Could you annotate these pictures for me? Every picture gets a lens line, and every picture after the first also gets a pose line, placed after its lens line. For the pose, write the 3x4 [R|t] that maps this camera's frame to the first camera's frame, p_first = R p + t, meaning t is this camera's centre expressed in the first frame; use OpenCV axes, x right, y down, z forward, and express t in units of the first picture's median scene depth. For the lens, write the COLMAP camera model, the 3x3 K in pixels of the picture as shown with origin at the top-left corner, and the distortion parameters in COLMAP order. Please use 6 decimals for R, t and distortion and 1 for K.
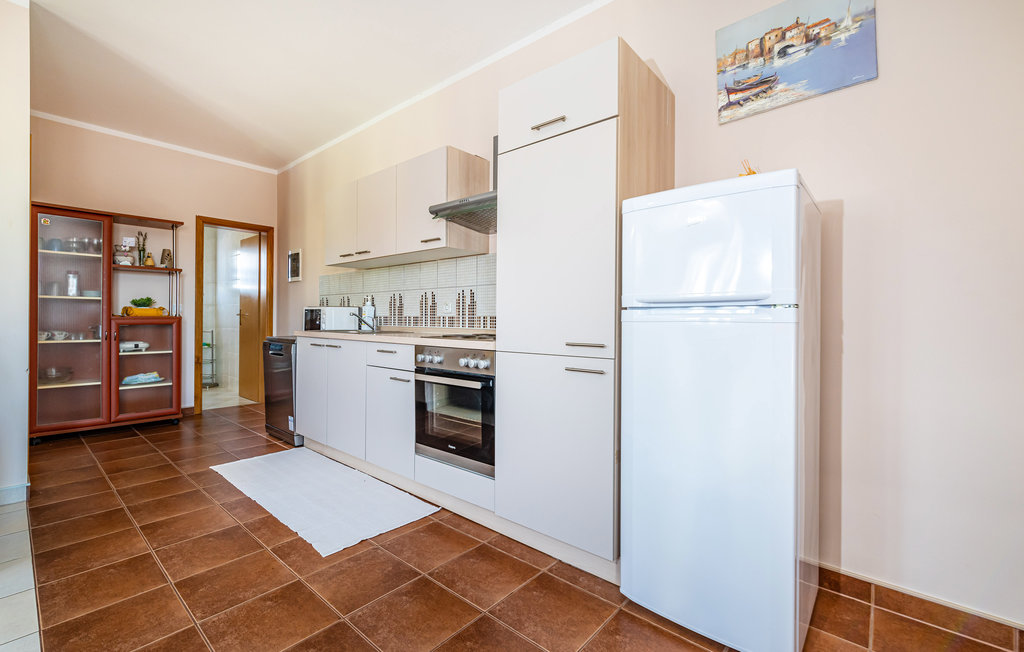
lens RADIAL K [[434.5, 0, 513.0], [0, 434.5, 329.0], [0, 0, 1]] dist [-0.000354, -0.000059]
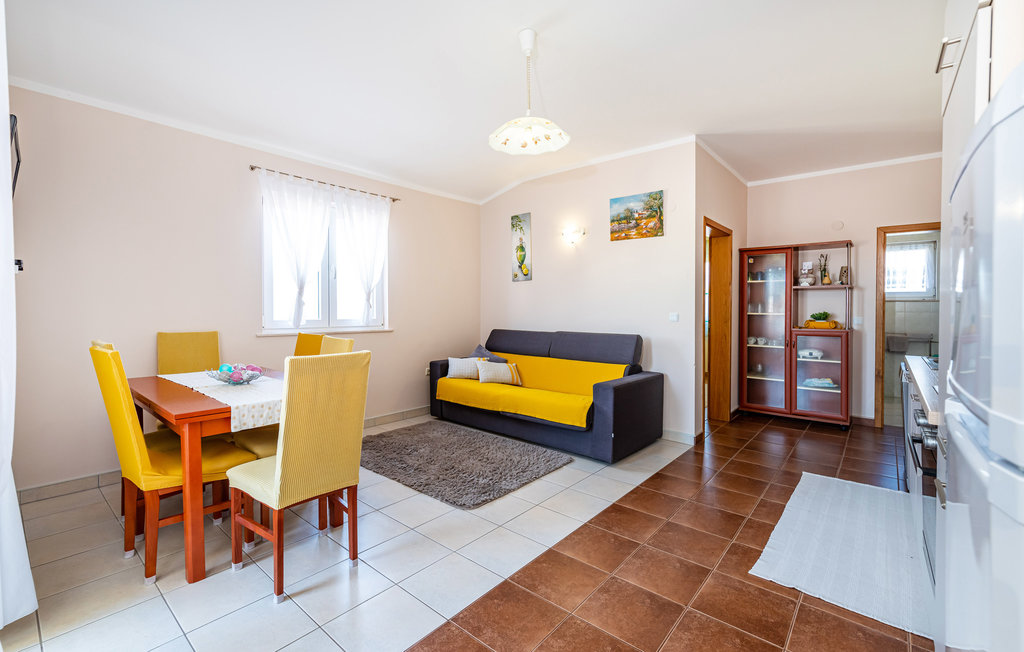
lens RADIAL K [[434.5, 0, 513.0], [0, 434.5, 329.0], [0, 0, 1]] dist [-0.000354, -0.000059]
pose [[0.015063, 0.035714, -0.999249, 0.577690], [-0.029819, 0.998933, 0.035253, -0.091814], [0.999442, 0.029266, 0.016112, 0.366827]]
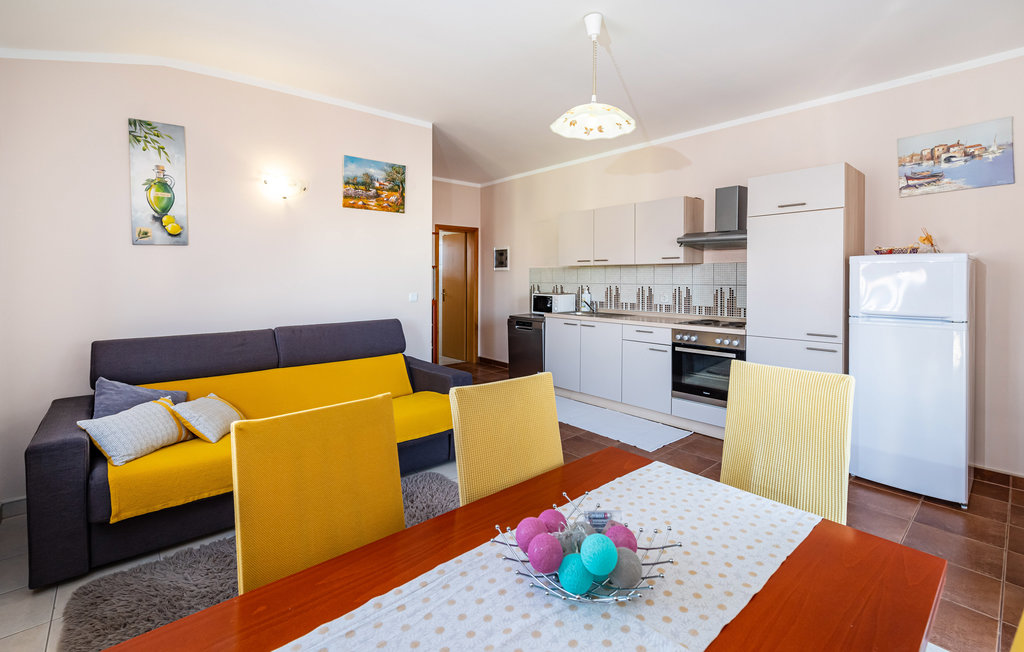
lens RADIAL K [[446.9, 0, 499.9], [0, 446.9, 289.9], [0, 0, 1]] dist [-0.000397, 0.000445]
pose [[0.988818, -0.009249, -0.148843, -0.687850], [0.010859, 0.999891, 0.010005, -0.144706], [0.148734, -0.011509, 0.988810, -0.795367]]
